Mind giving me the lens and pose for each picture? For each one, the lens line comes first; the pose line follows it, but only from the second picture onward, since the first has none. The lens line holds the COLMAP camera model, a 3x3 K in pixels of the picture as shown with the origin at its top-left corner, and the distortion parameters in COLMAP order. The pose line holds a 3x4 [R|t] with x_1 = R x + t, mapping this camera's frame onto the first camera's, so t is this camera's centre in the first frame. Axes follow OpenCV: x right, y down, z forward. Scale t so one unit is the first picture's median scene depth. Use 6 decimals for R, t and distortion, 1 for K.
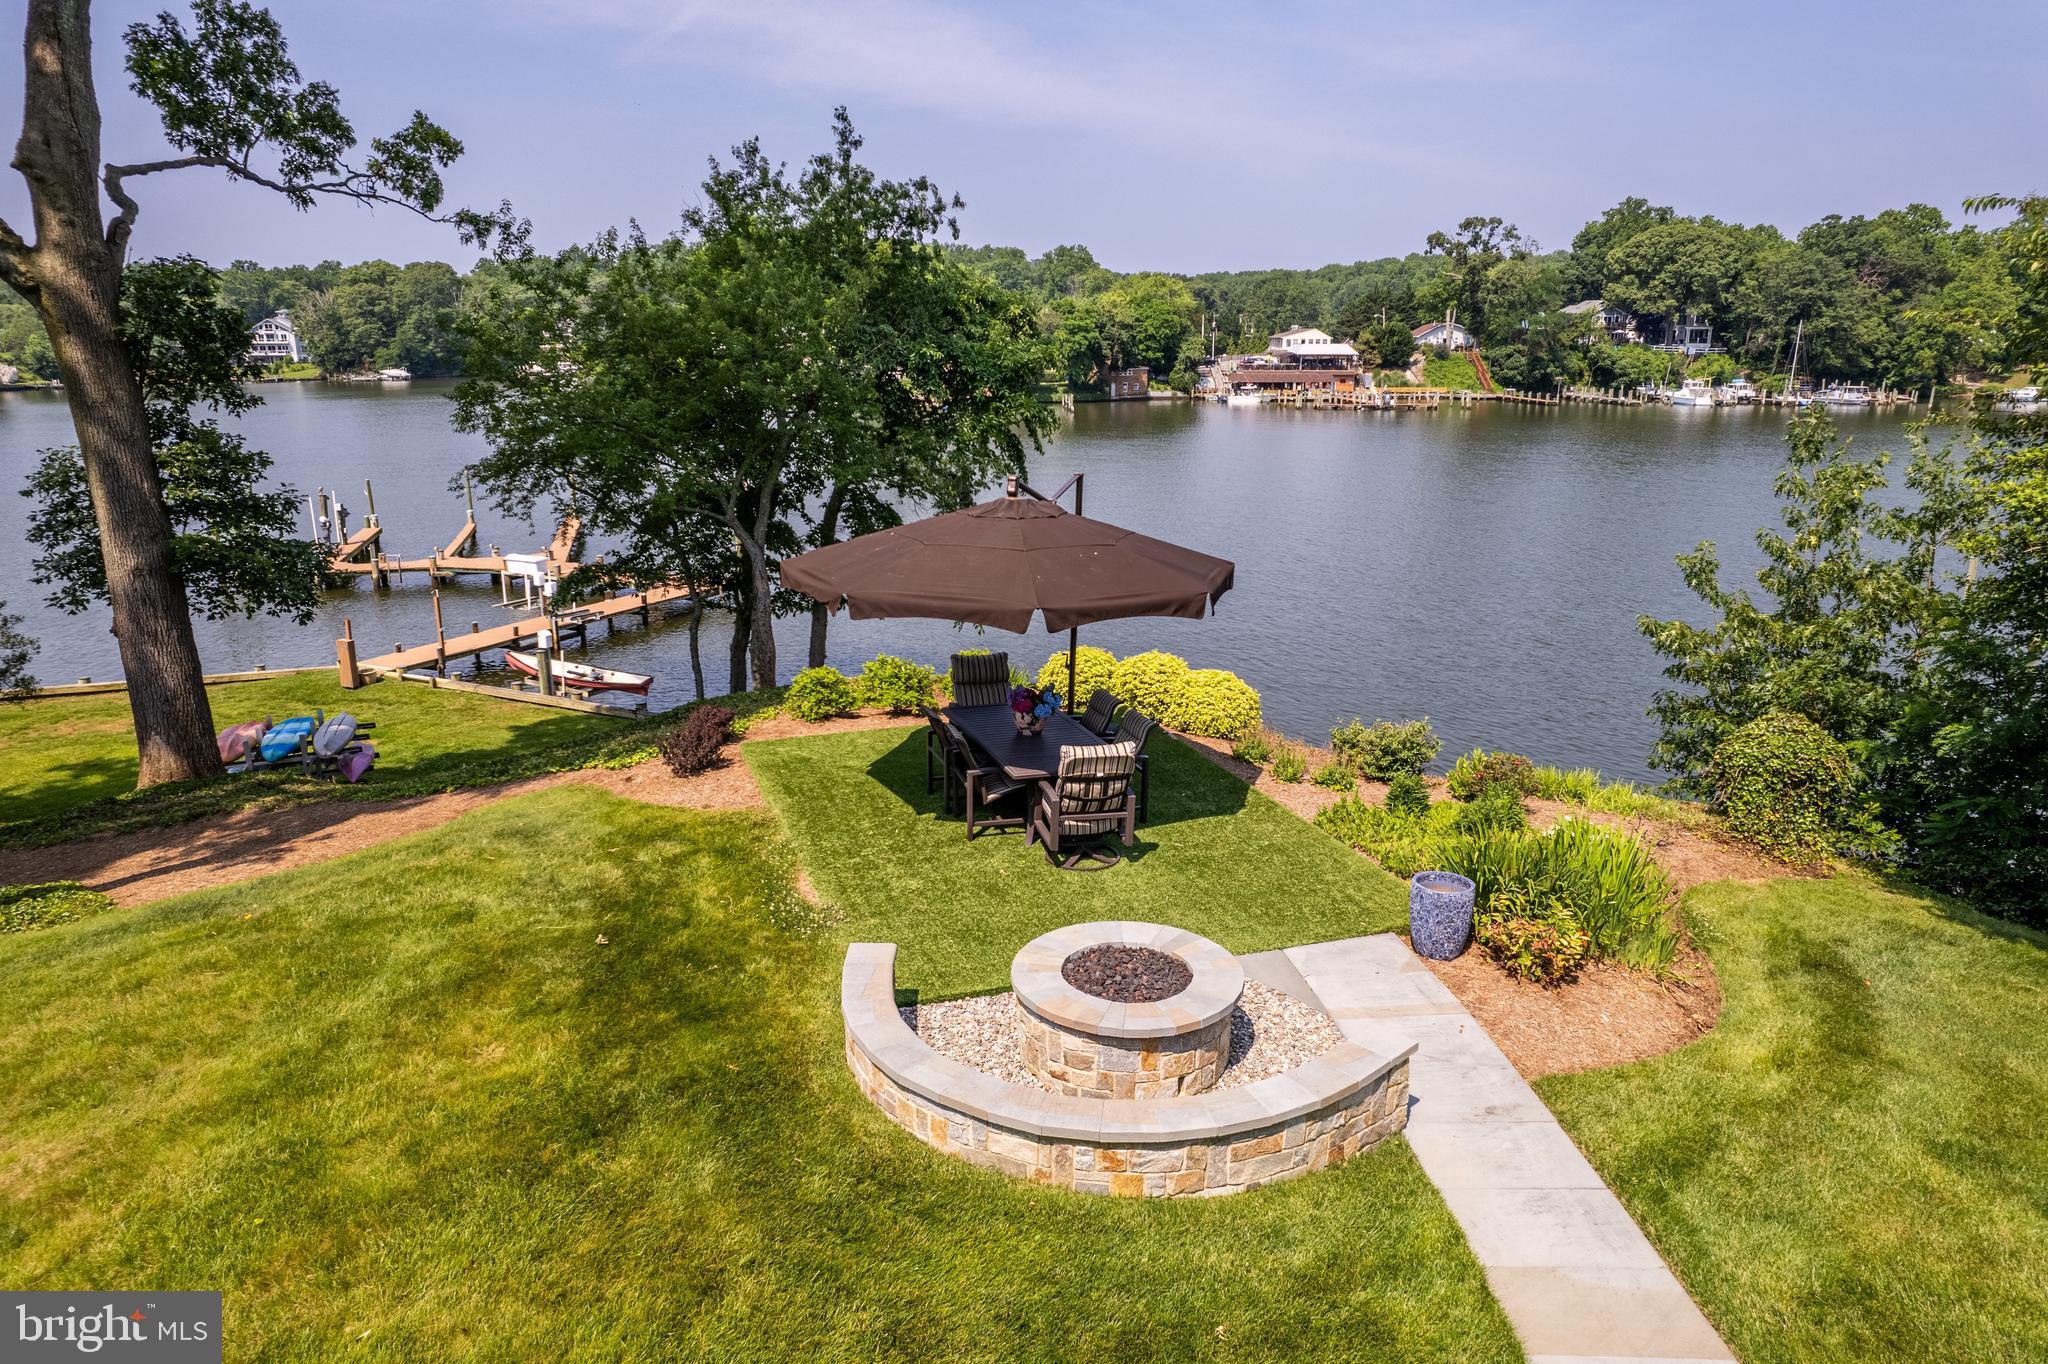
lens RADIAL K [[1305.5, 0, 1028.3], [0, 1305.5, 683.9], [0, 0, 1]] dist [-0.082572, 0.083770]
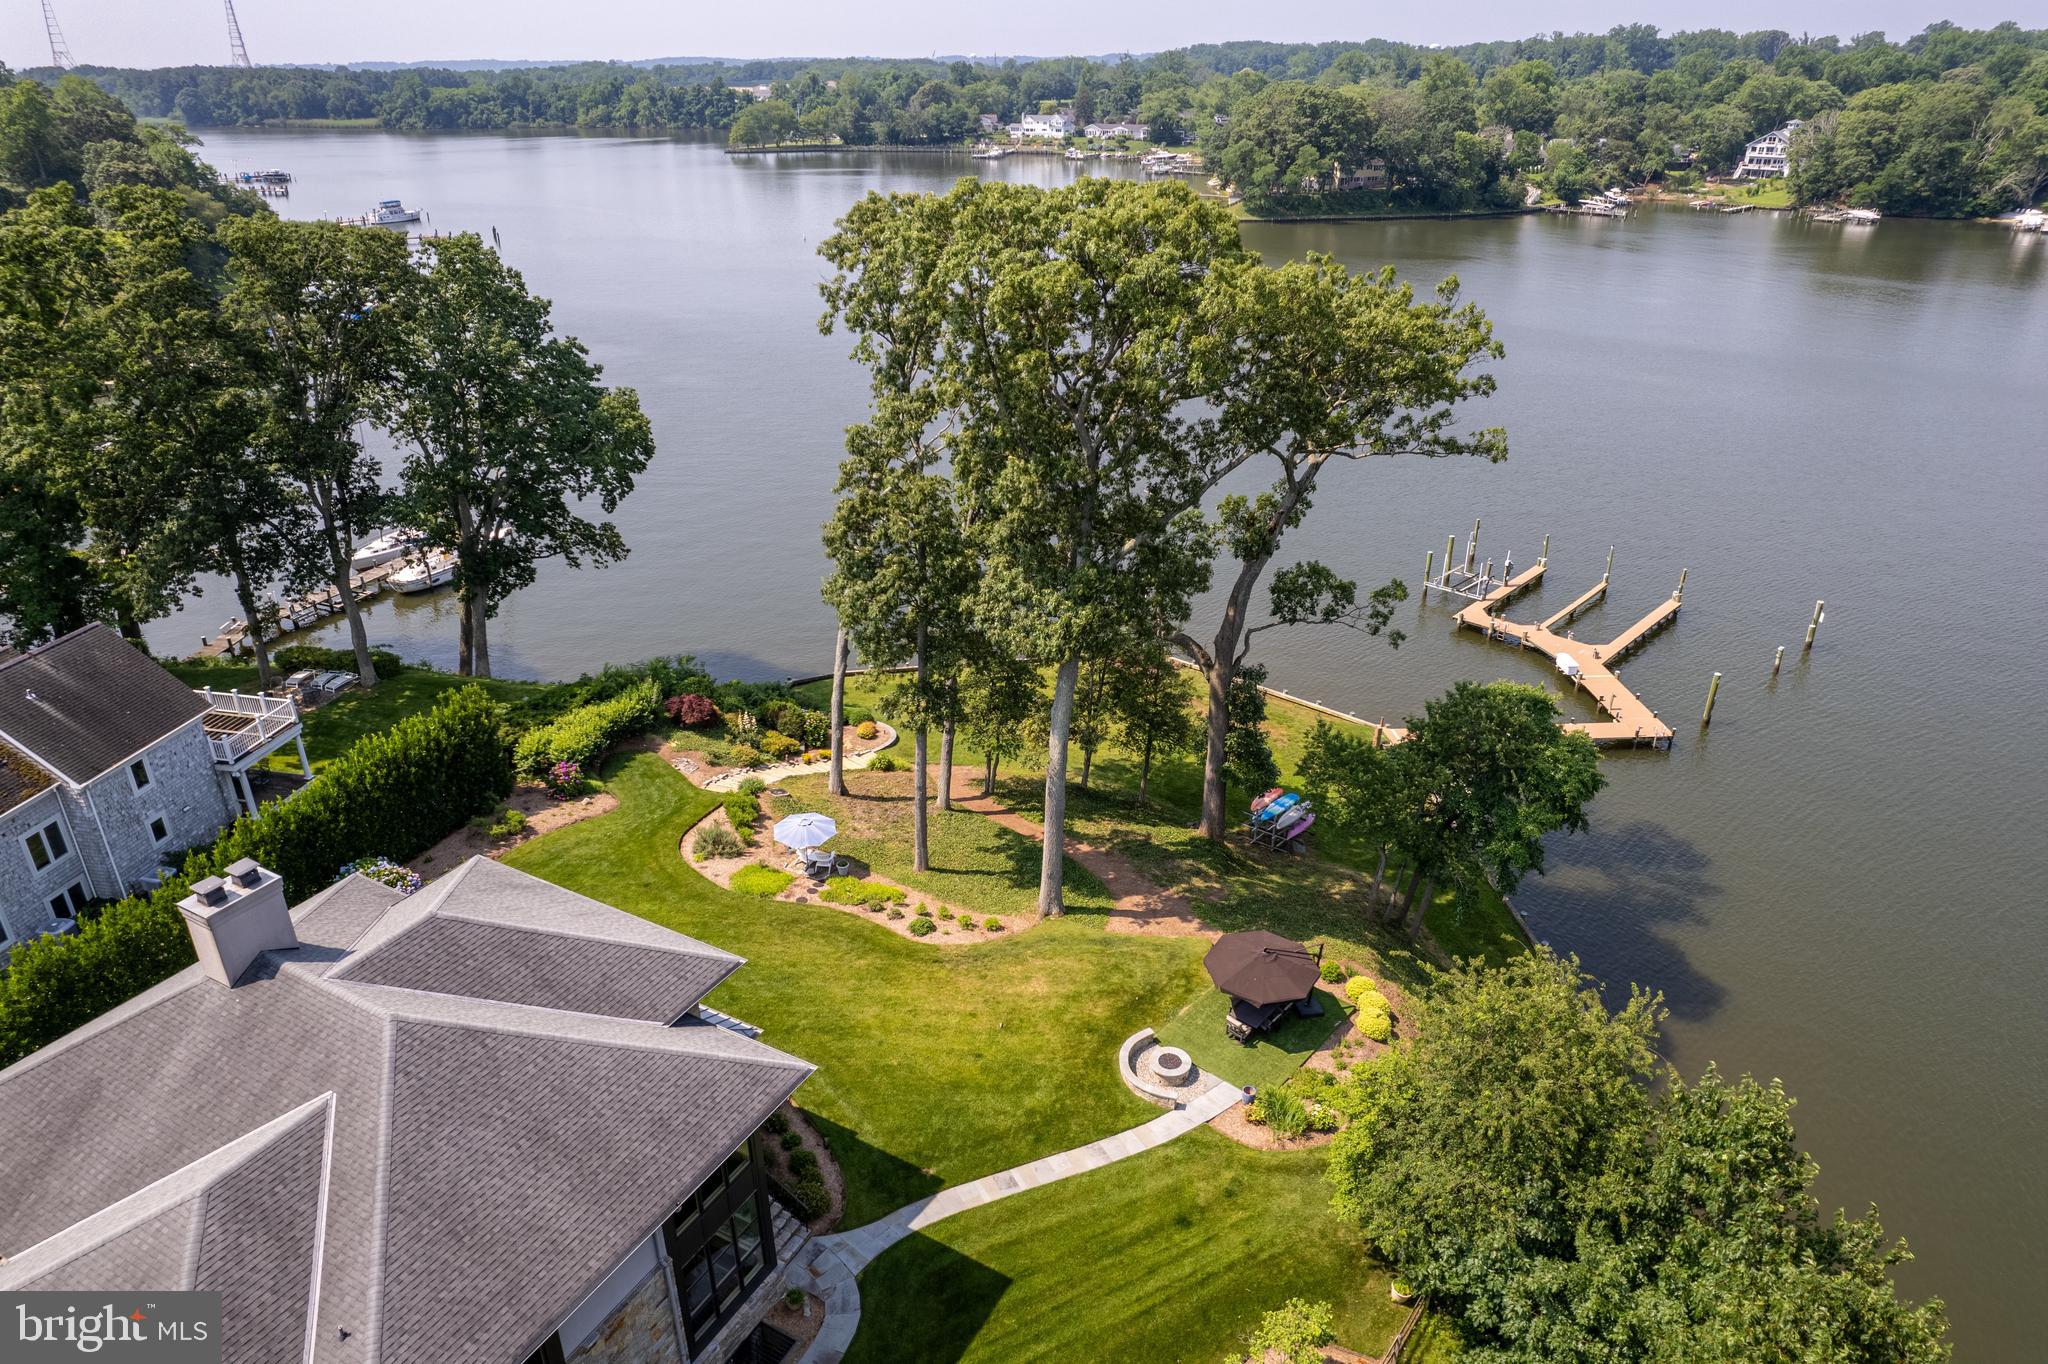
lens RADIAL K [[1314.0, 0, 1034.1], [0, 1314.0, 676.2], [0, 0, 1]] dist [-0.079891, 0.073901]
pose [[0.507114, 0.370419, -0.778219, 0.117199], [-0.224436, 0.928536, 0.295718, -0.092364], [0.832144, 0.024697, 0.554009, -0.090380]]
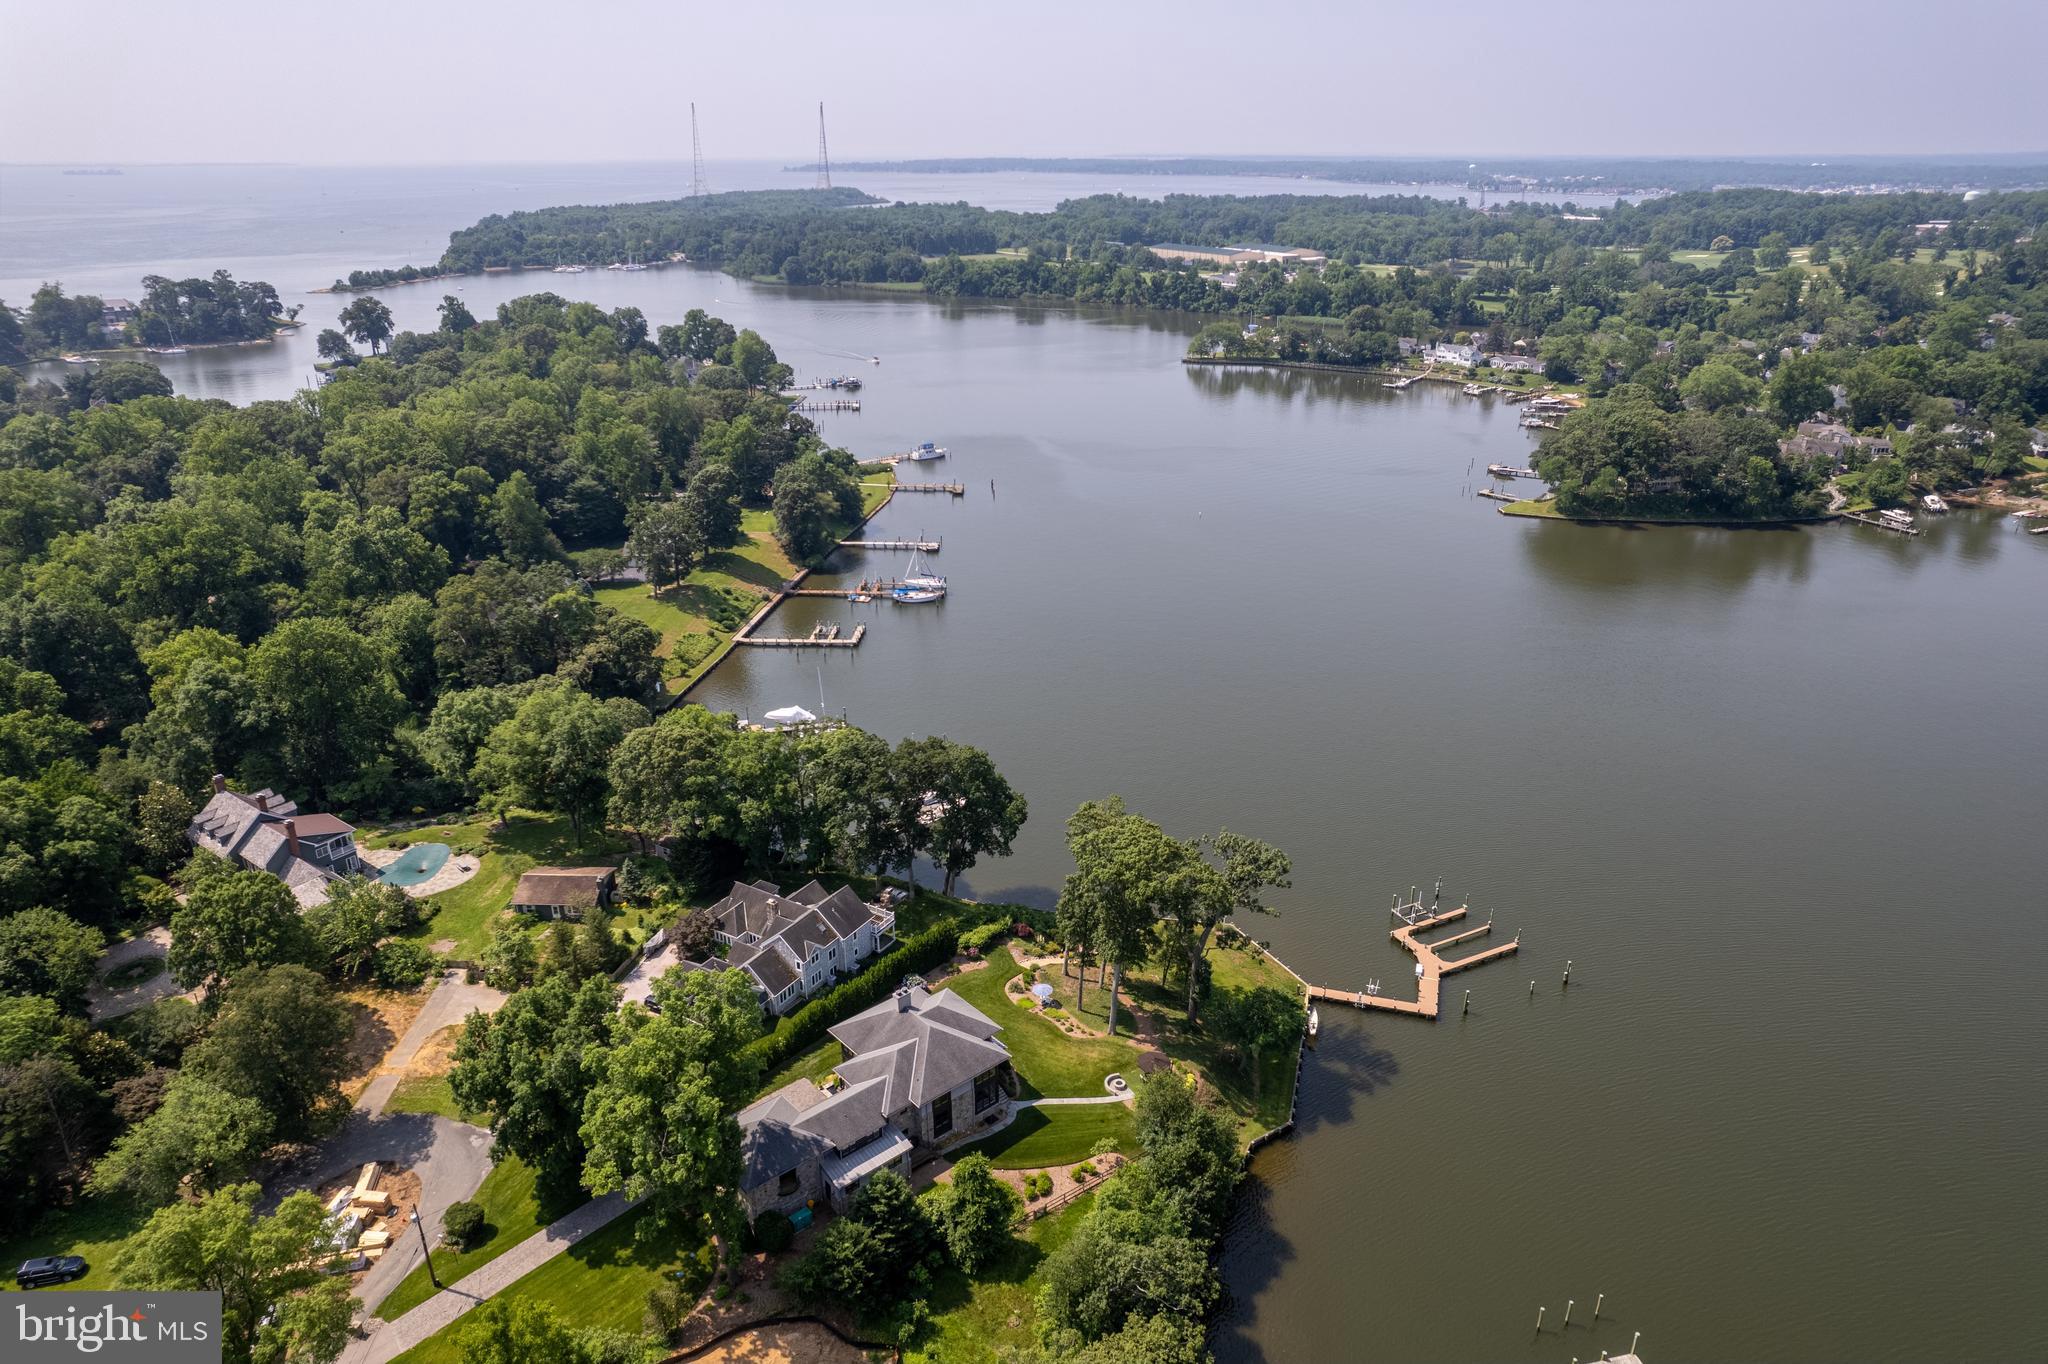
lens RADIAL K [[1314.0, 0, 1034.1], [0, 1314.0, 676.2], [0, 0, 1]] dist [-0.079891, 0.073901]
pose [[0.176309, 0.371053, -0.911721, 0.513308], [-0.255839, 0.911672, 0.321559, -0.374203], [0.950506, 0.176560, 0.255666, -0.212516]]
